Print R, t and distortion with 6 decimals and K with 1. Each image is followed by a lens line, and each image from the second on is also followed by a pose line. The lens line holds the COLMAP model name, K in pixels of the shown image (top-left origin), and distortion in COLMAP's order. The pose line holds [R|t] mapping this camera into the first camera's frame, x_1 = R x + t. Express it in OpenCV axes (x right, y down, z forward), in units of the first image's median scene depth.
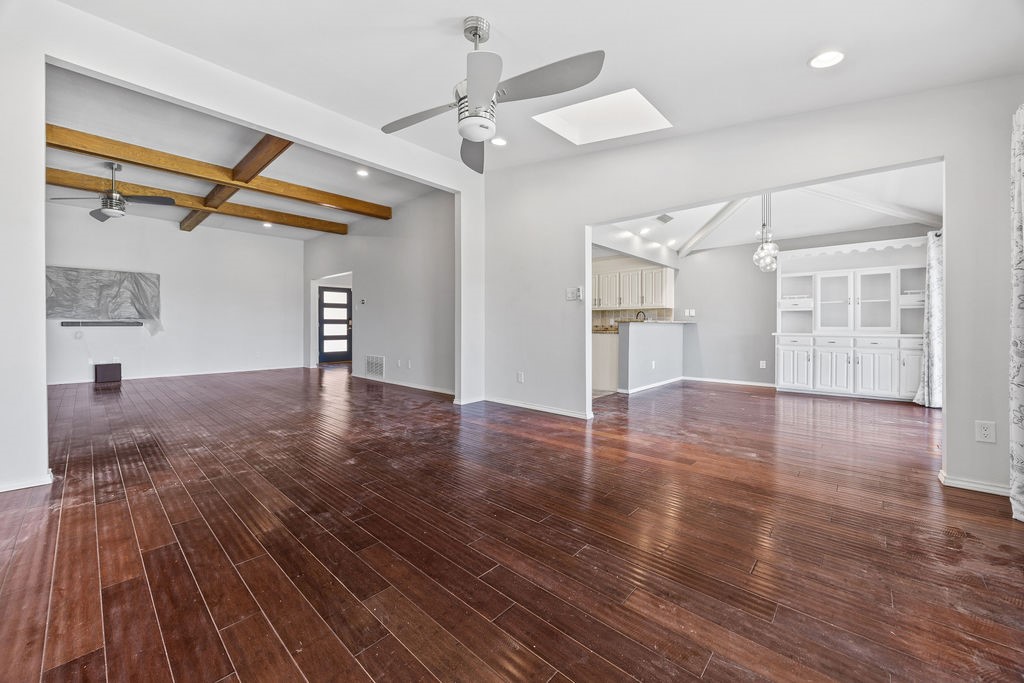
lens RADIAL K [[389.6, 0, 514.5], [0, 389.6, 327.1], [0, 0, 1]] dist [0.000341, 0.000024]
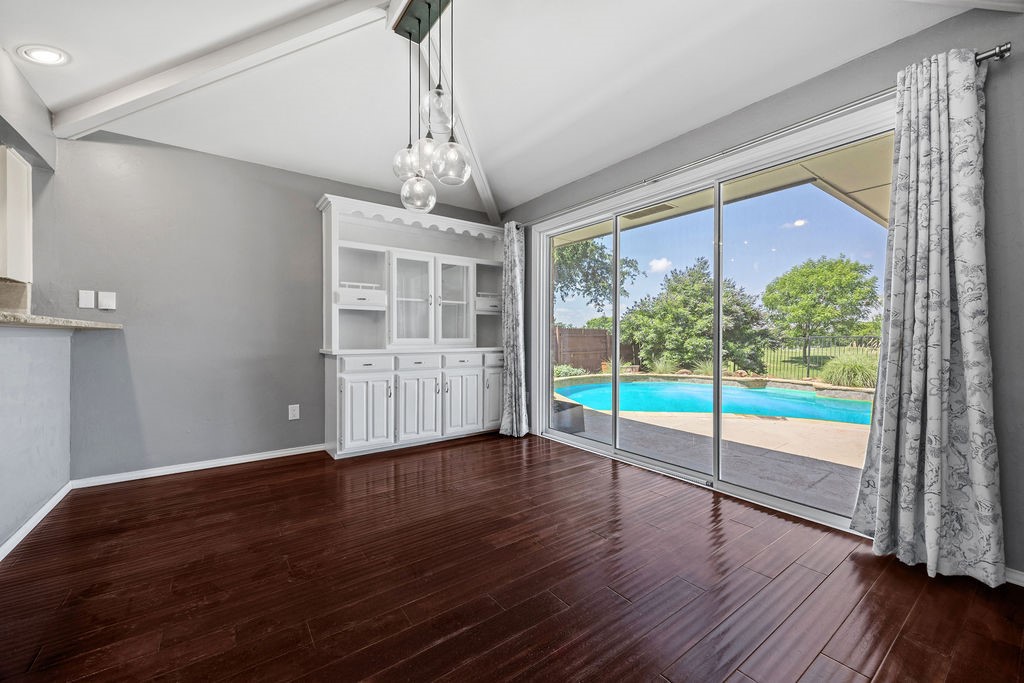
lens RADIAL K [[396.5, 0, 508.6], [0, 396.5, 339.4], [0, 0, 1]] dist [0.000475, -0.000079]
pose [[0.199314, -0.007980, 0.979903, 0.226361], [-0.000140, 0.999967, 0.008172, -0.003843], [-0.979936, -0.001766, 0.199307, 0.761560]]
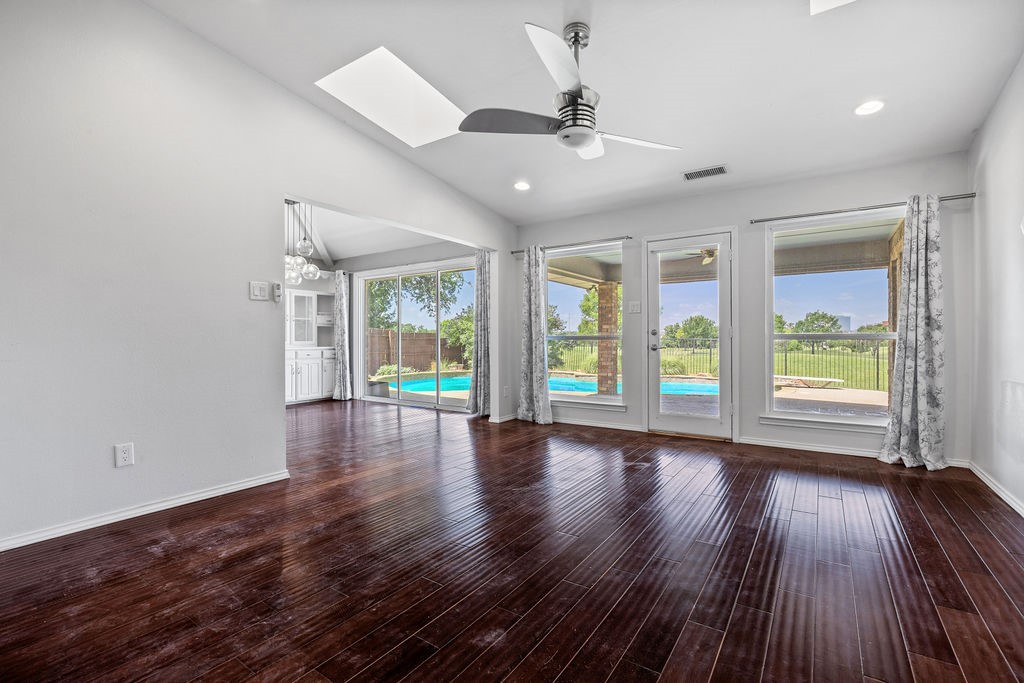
lens RADIAL K [[457.9, 0, 514.3], [0, 457.9, 339.4], [0, 0, 1]] dist [-0.009635, 0.000002]
pose [[-0.148530, -0.001292, 0.988907, -0.530017], [0.002516, 0.999995, 0.001685, -0.005880], [-0.988905, 0.002738, -0.148526, 0.580548]]
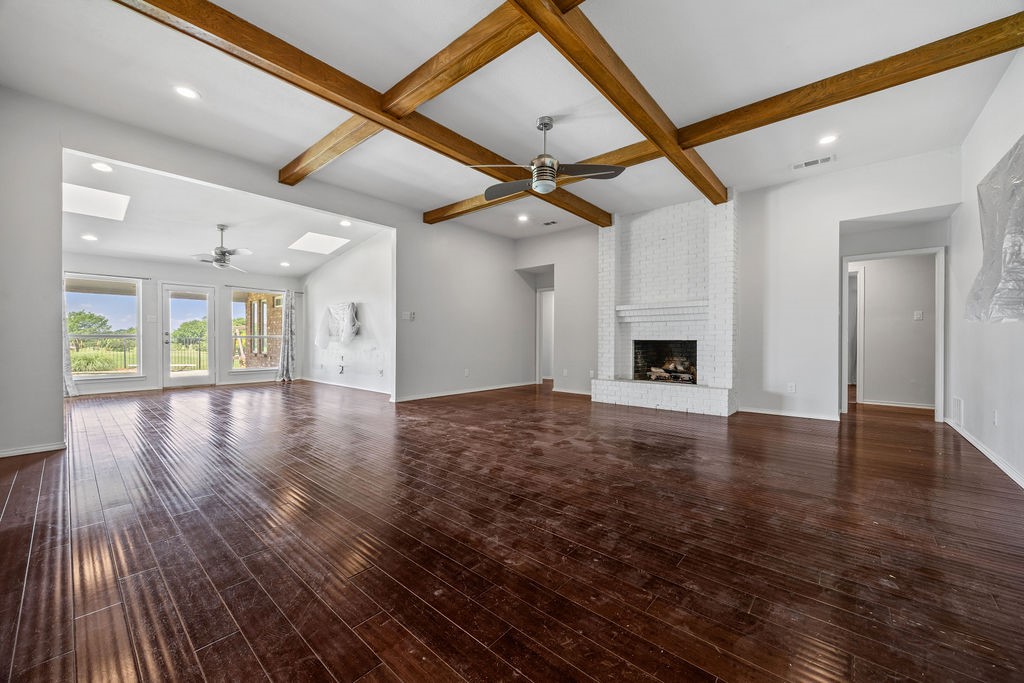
lens RADIAL K [[390.2, 0, 508.4], [0, 390.2, 340.8], [0, 0, 1]] dist [0.000581, 0.000080]
pose [[-0.999663, -0.003313, -0.025741, -0.851419], [-0.003412, 0.999987, 0.003793, -0.001993], [0.025728, 0.003879, -0.999661, 1.549833]]
